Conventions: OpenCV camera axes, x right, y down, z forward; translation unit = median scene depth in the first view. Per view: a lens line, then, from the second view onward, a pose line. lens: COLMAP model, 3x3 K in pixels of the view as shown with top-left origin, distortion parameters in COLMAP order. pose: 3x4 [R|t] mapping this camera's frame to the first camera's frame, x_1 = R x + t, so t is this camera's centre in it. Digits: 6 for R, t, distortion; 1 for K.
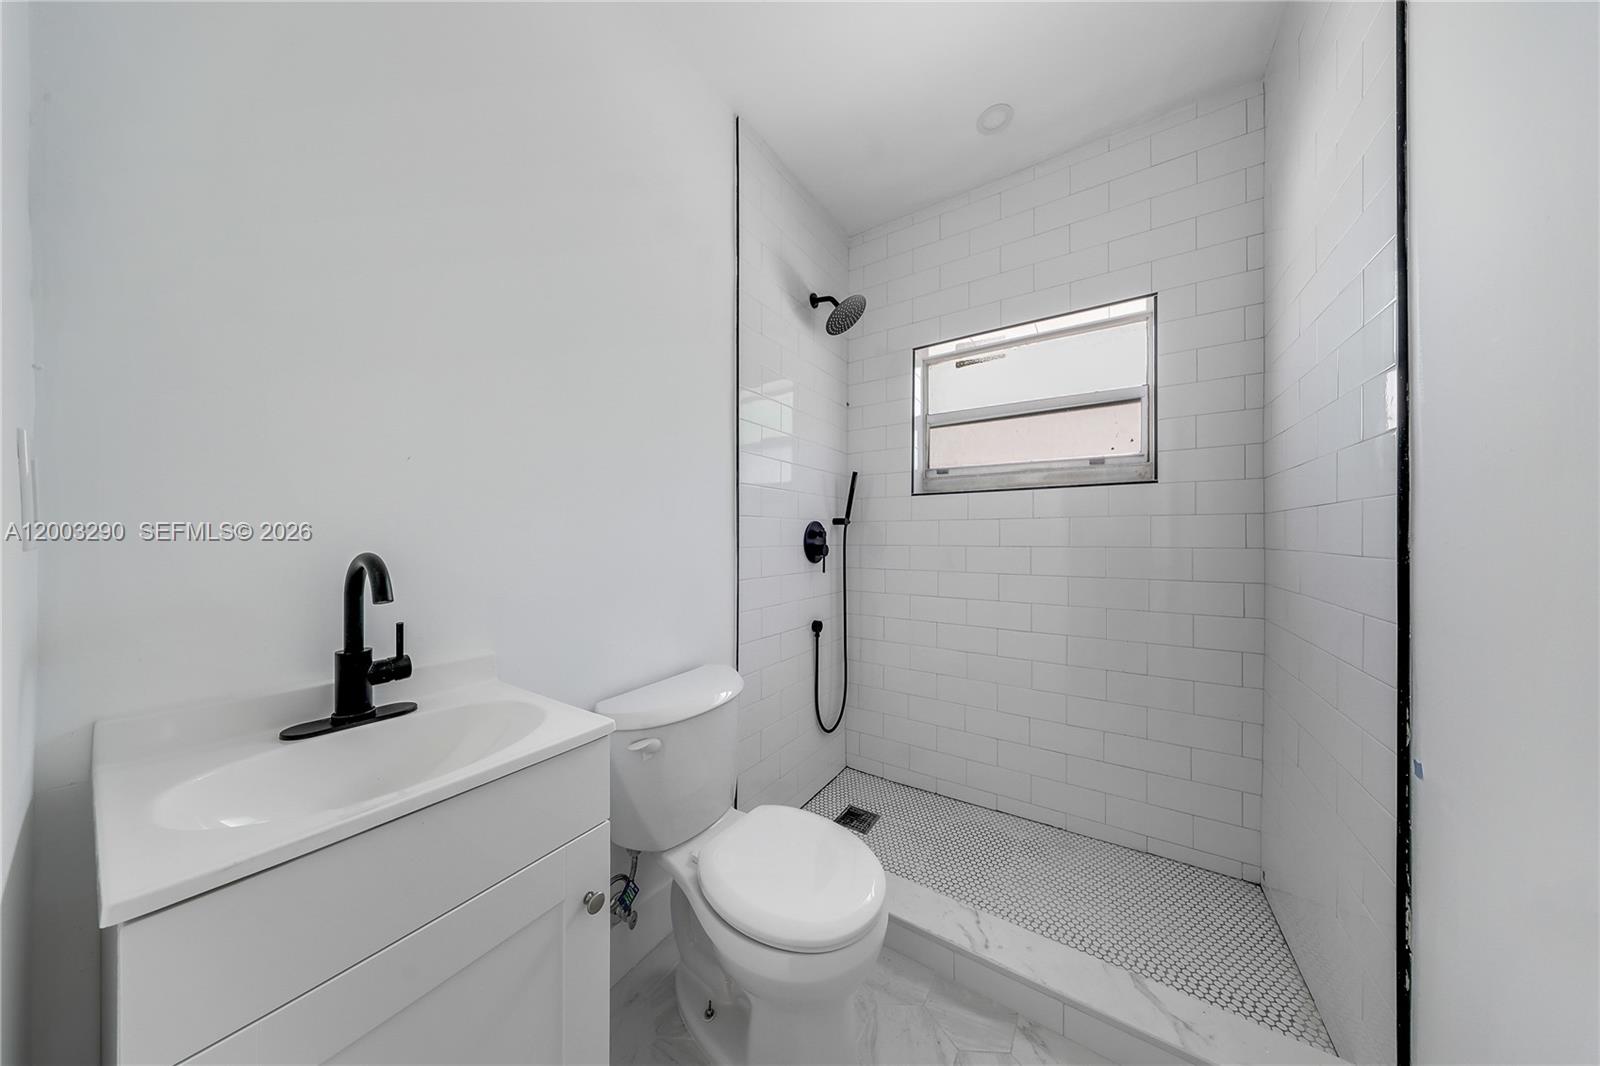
lens RADIAL K [[474.8, 0, 798.7], [0, 474.8, 539.6], [0, 0, 1]] dist [0.000271, 0.000102]
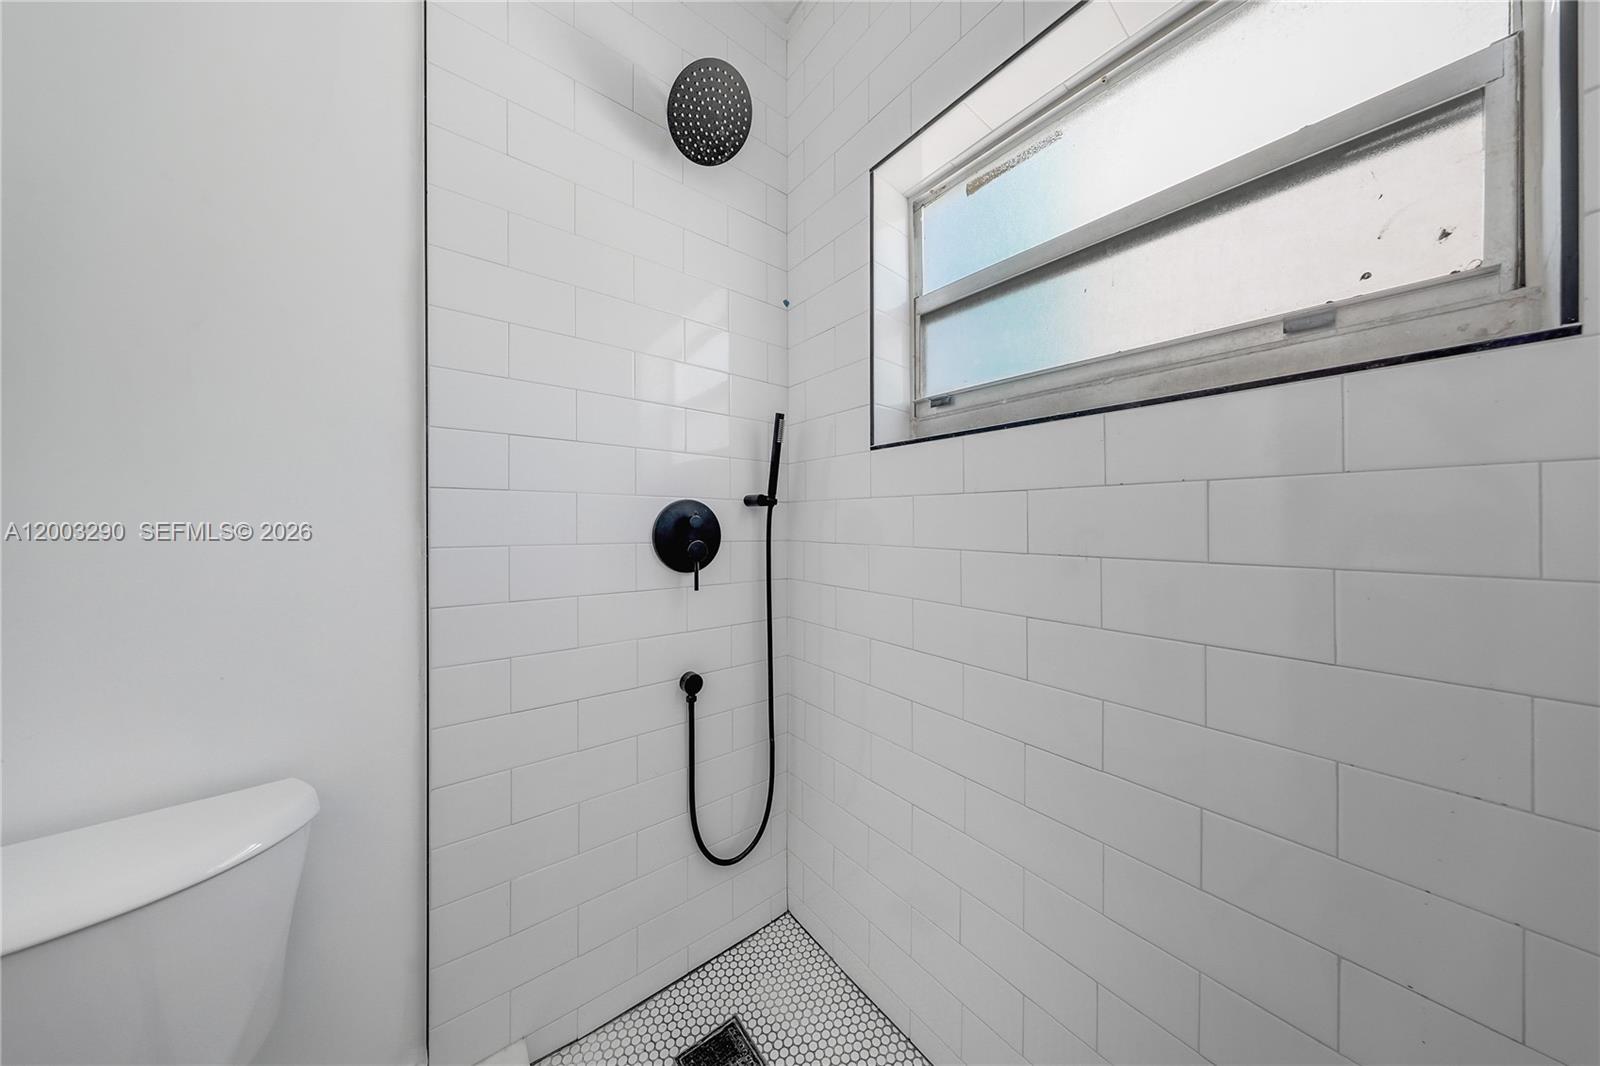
lens RADIAL K [[480.0, 0, 801.9], [0, 480.0, 523.9], [0, 0, 1]] dist [-0.000220, 0.000026]
pose [[0.947683, 0.006875, -0.319139, 0.348377], [-0.008926, 0.999948, -0.004964, -0.007855], [0.319088, 0.007553, 0.947695, 0.490259]]
